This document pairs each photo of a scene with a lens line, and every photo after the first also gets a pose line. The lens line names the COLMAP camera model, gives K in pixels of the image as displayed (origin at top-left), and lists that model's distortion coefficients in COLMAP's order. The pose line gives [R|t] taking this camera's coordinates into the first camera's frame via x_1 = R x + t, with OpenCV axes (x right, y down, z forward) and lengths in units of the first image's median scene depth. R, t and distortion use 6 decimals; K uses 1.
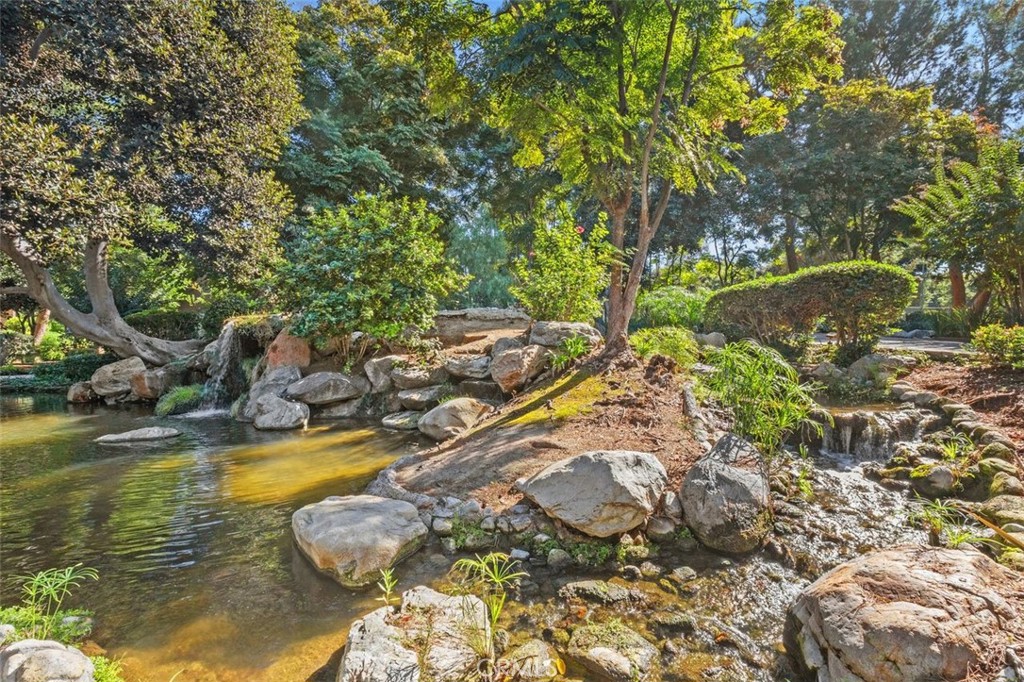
lens RADIAL K [[474.8, 0, 515.0], [0, 474.8, 341.8], [0, 0, 1]] dist [0.009828, -0.001657]
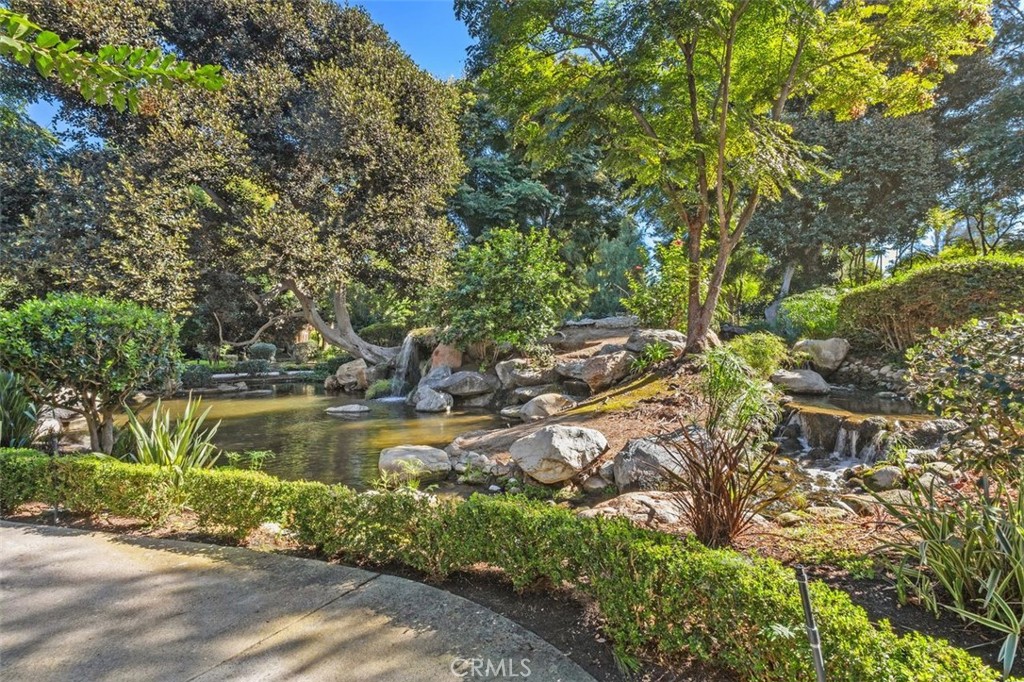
lens RADIAL K [[474.8, 0, 512.2], [0, 474.8, 341.3], [0, 0, 1]] dist [0.009828, -0.001657]
pose [[0.910947, -0.005310, -0.412490, 0.249251], [-0.000893, 0.999889, -0.014843, 0.001387], [0.412523, 0.013890, 0.910841, -0.128593]]
